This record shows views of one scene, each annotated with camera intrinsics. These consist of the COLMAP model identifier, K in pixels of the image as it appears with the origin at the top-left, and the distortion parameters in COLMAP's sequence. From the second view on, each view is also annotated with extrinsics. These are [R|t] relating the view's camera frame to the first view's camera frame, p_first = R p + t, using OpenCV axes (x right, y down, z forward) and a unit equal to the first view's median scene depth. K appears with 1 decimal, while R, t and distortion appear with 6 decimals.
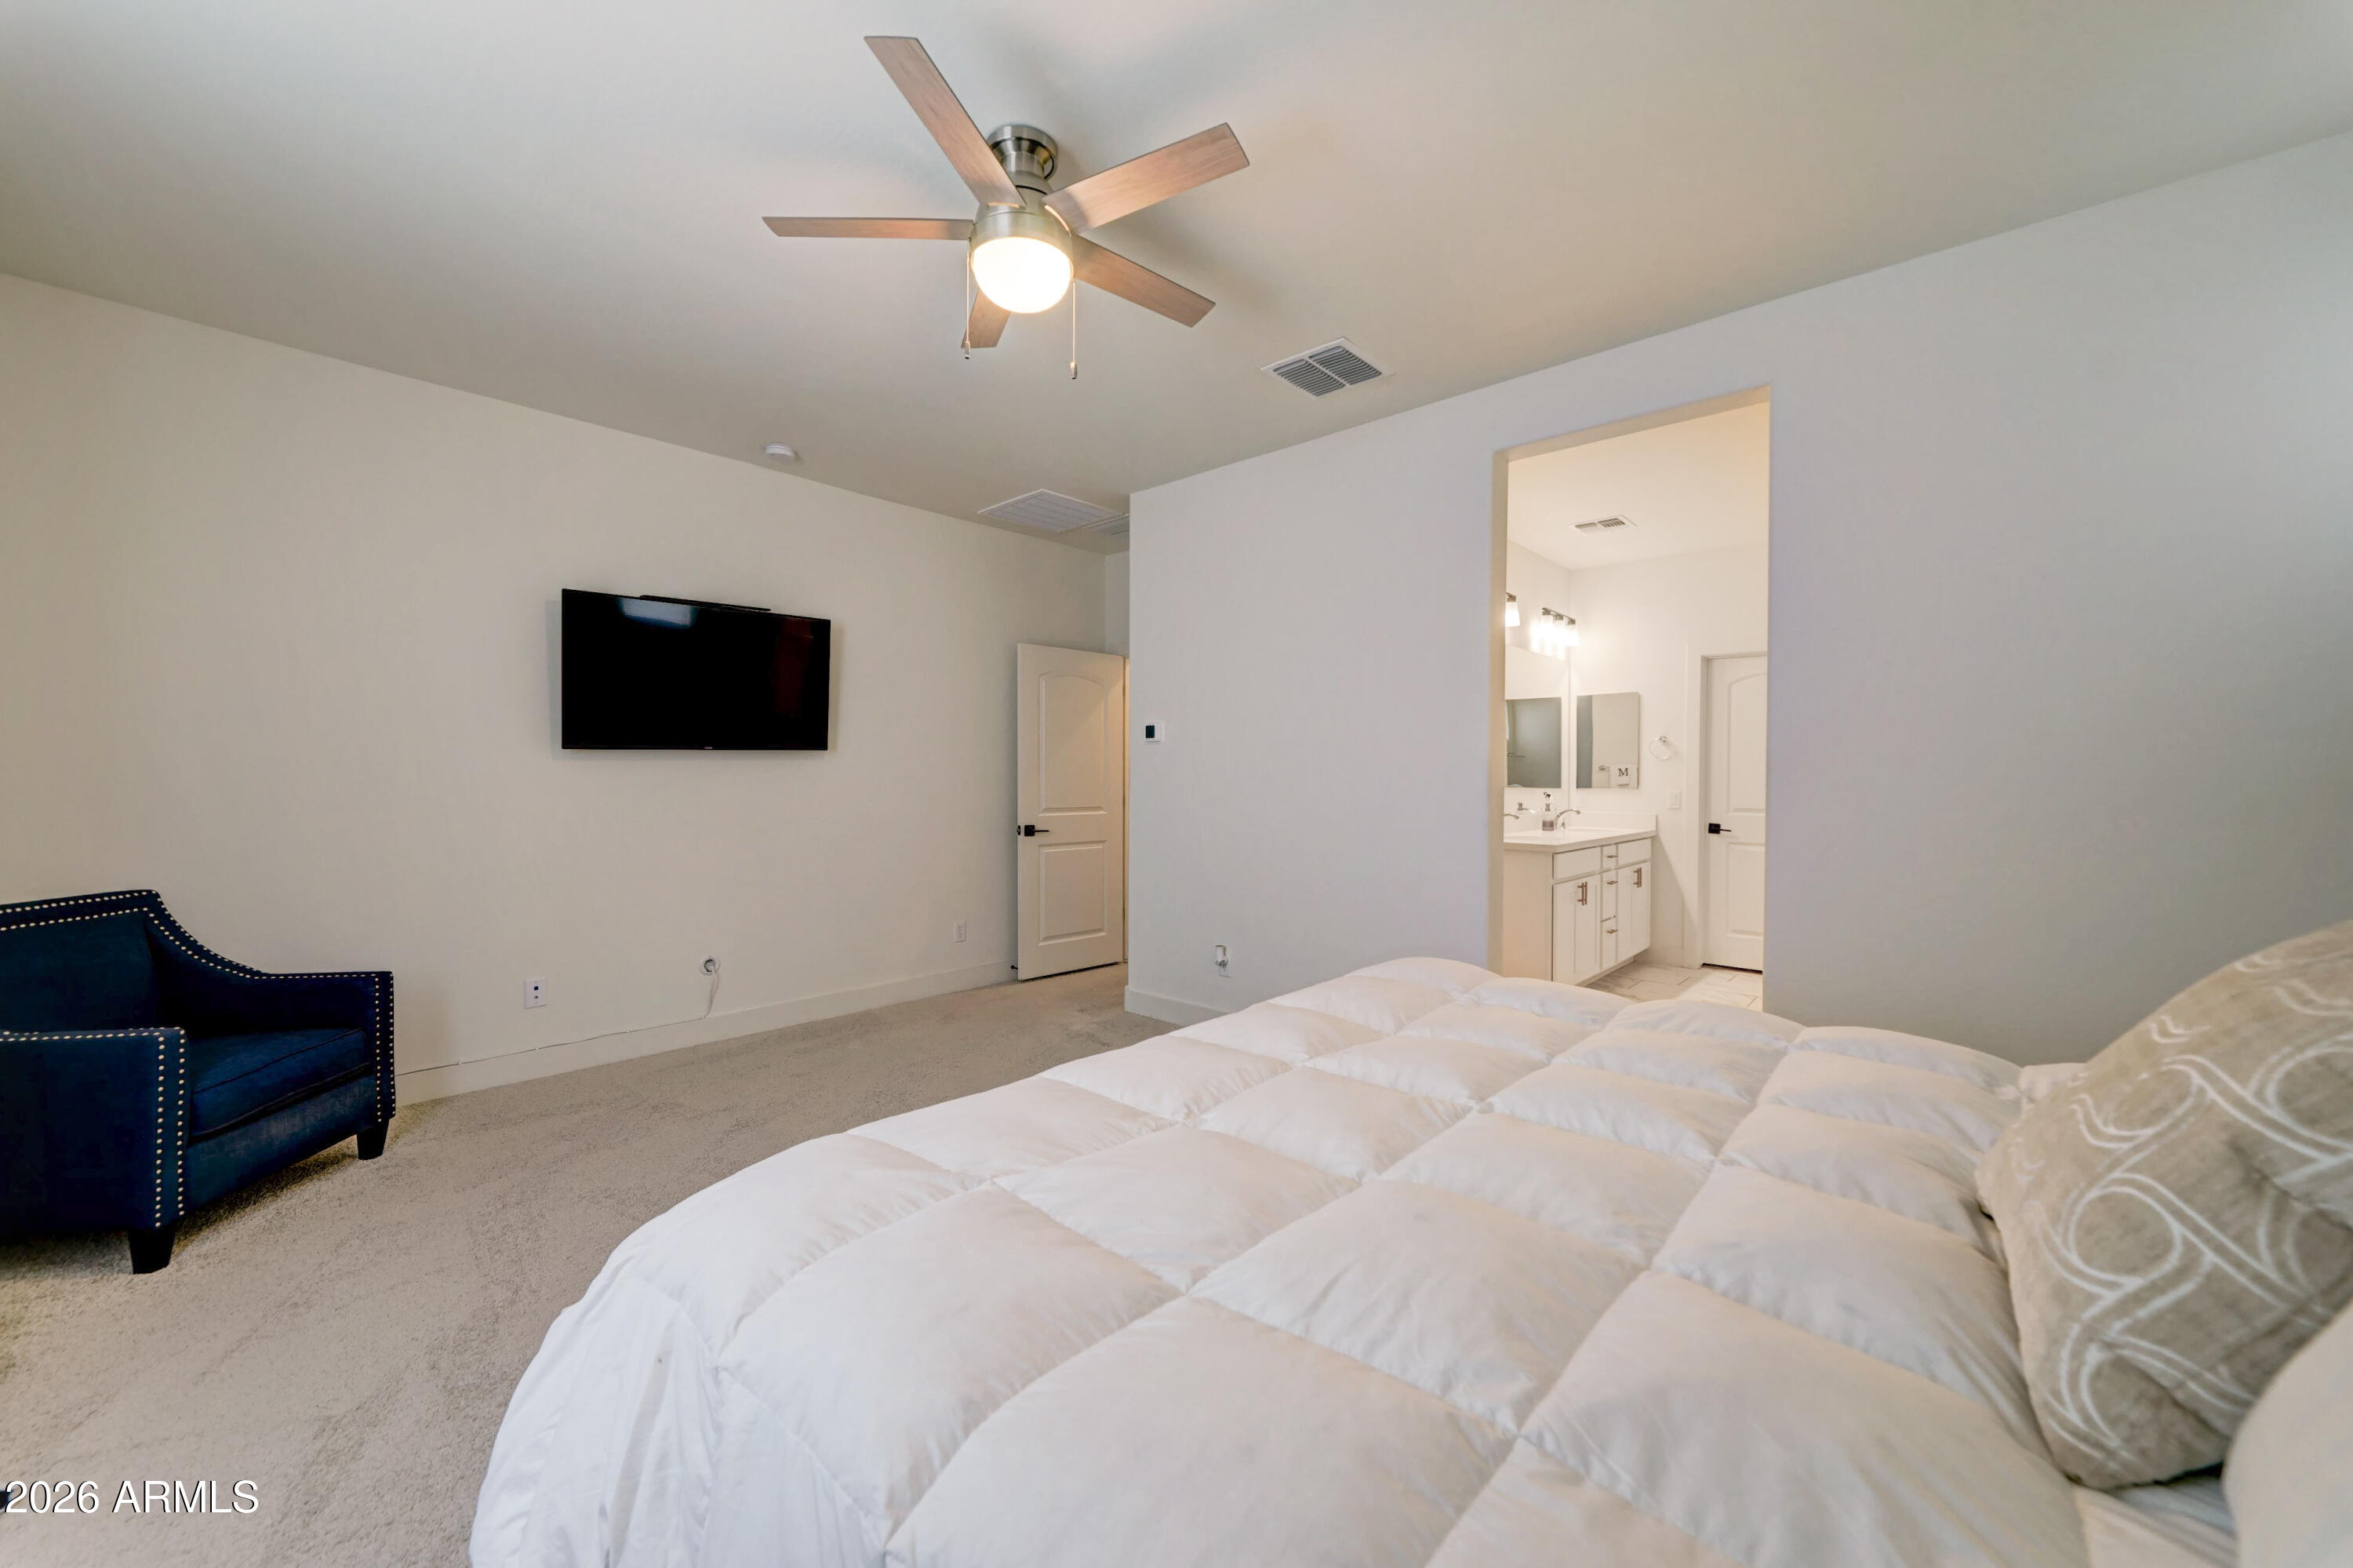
lens RADIAL K [[894.4, 0, 1176.5], [0, 894.4, 784.0], [0, 0, 1]] dist [0.001083, 0.000109]
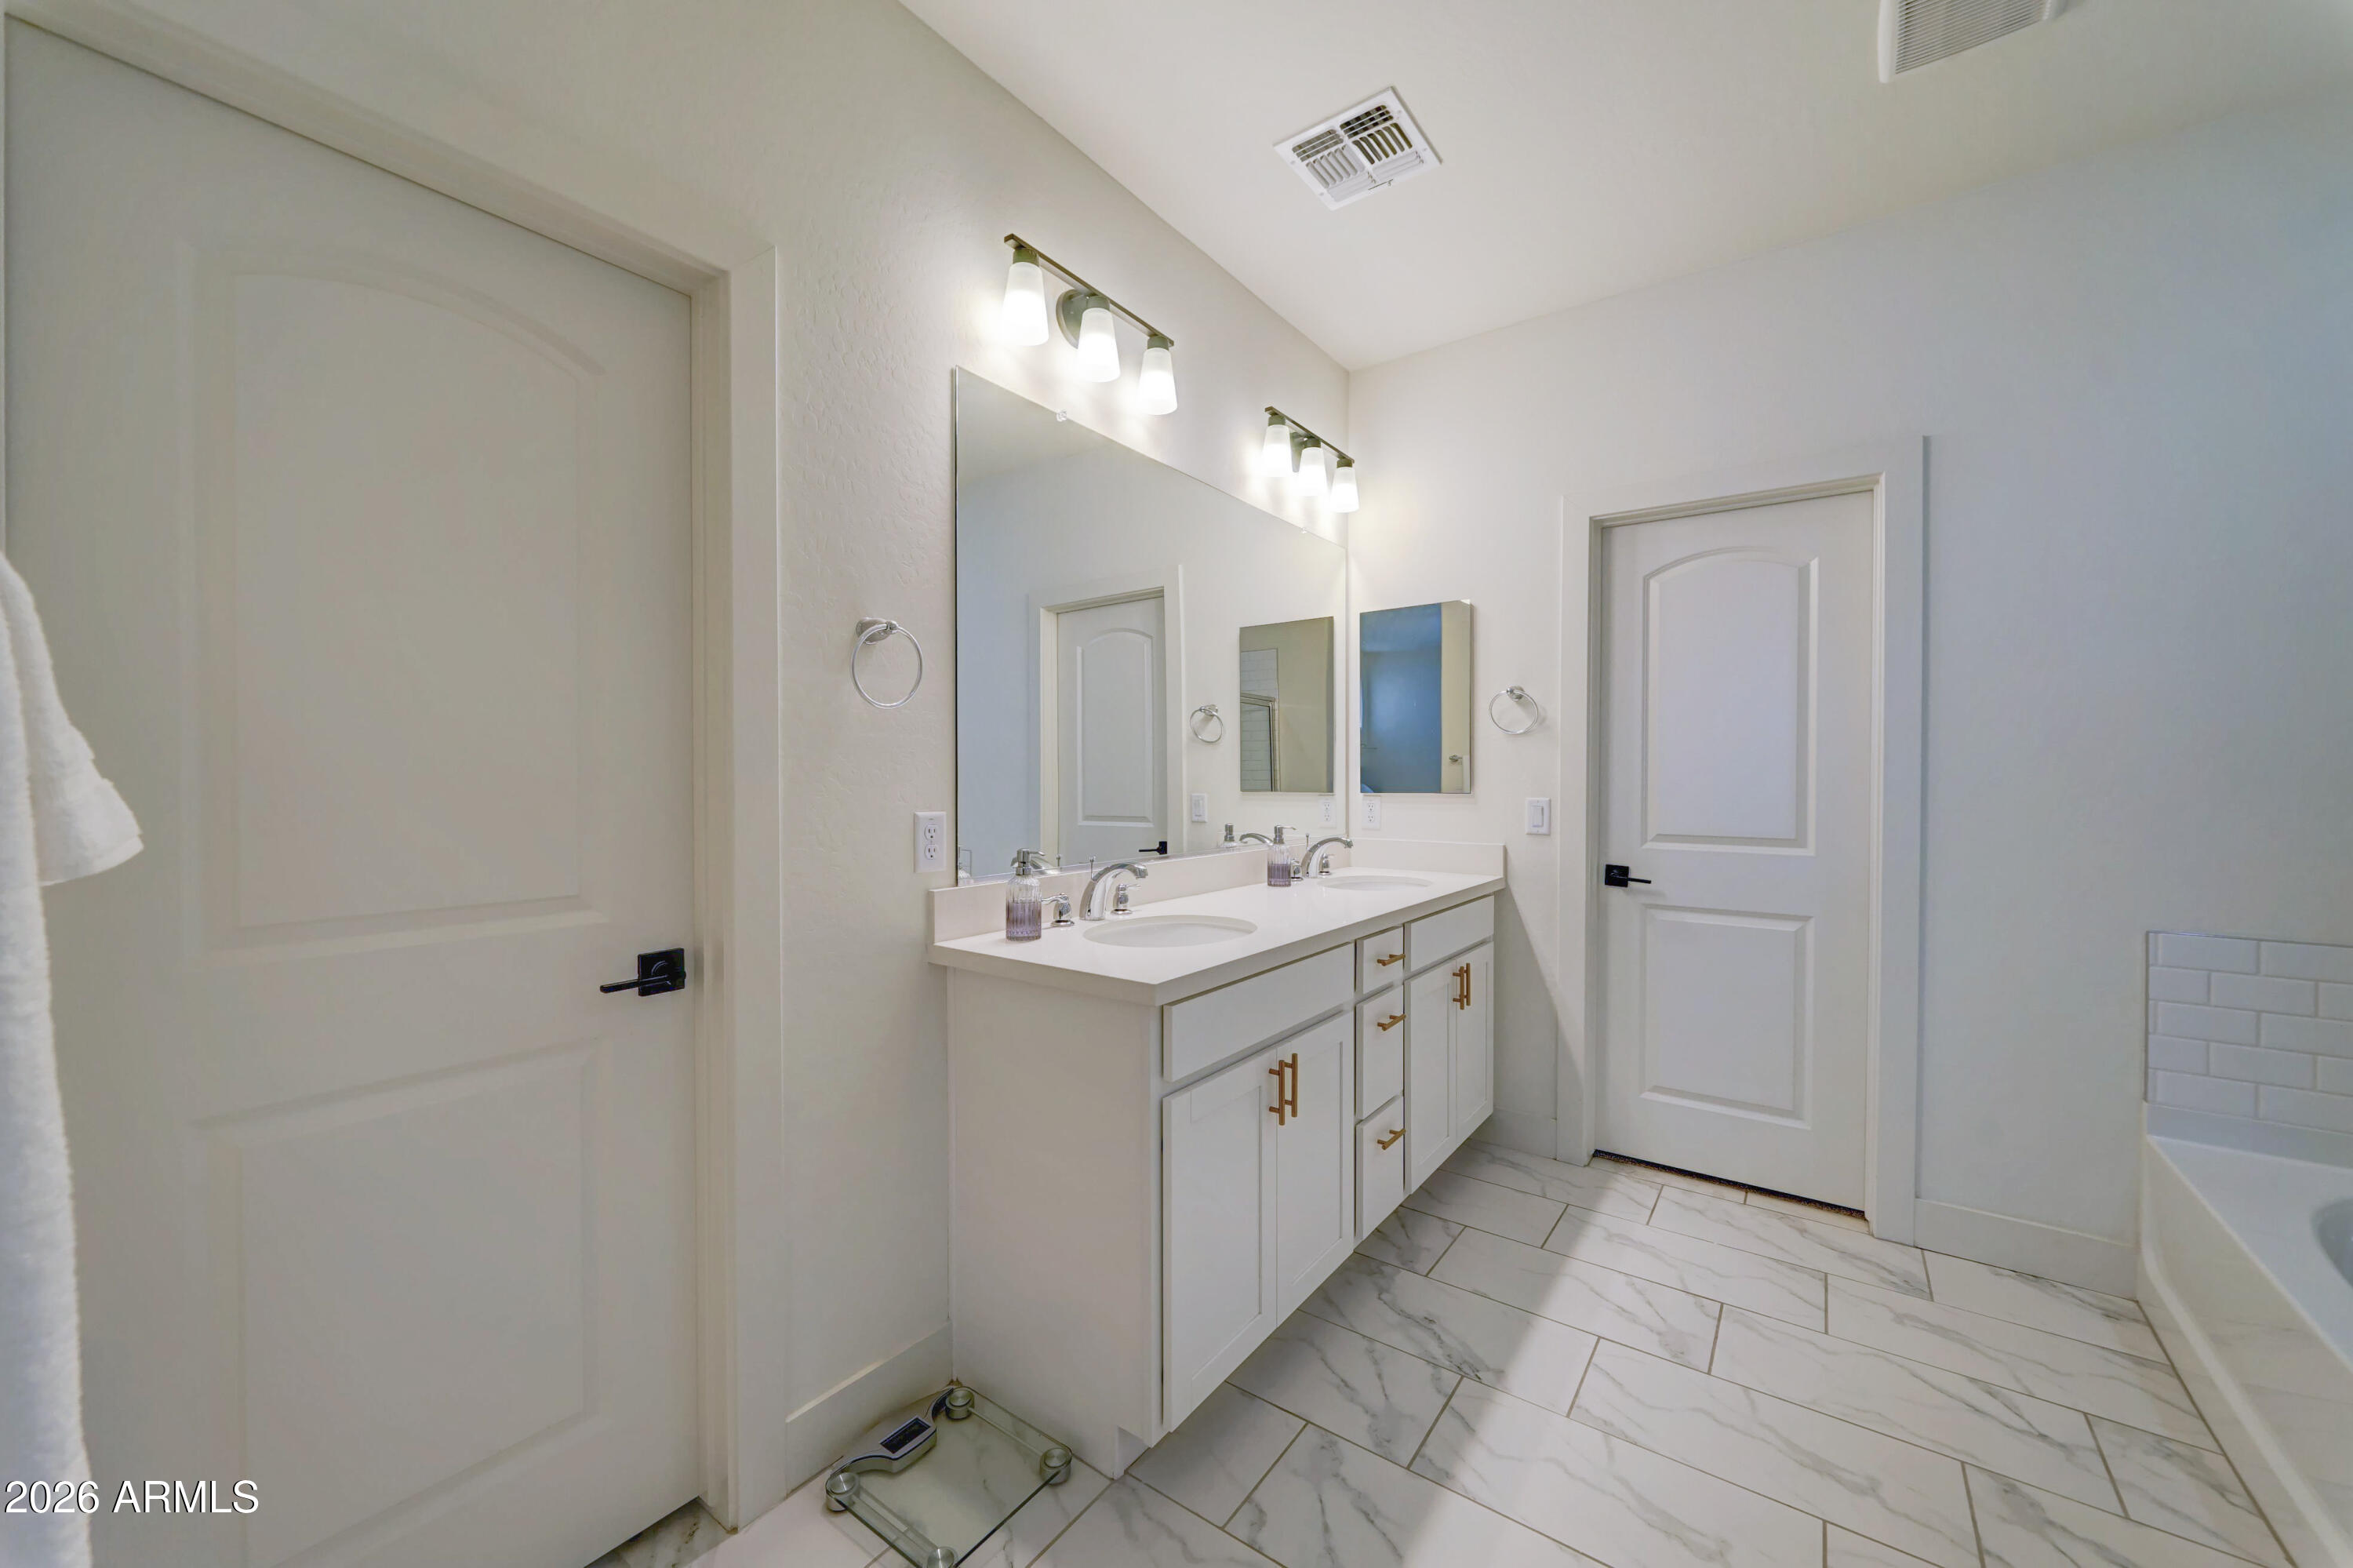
lens RADIAL K [[894.4, 0, 1176.5], [0, 894.4, 784.0], [0, 0, 1]] dist [0.001083, 0.000109]
pose [[0.995496, -0.004771, 0.094688, 0.317171], [0.004525, 0.999986, 0.002817, -0.002439], [-0.094700, -0.002376, 0.995503, 0.538934]]
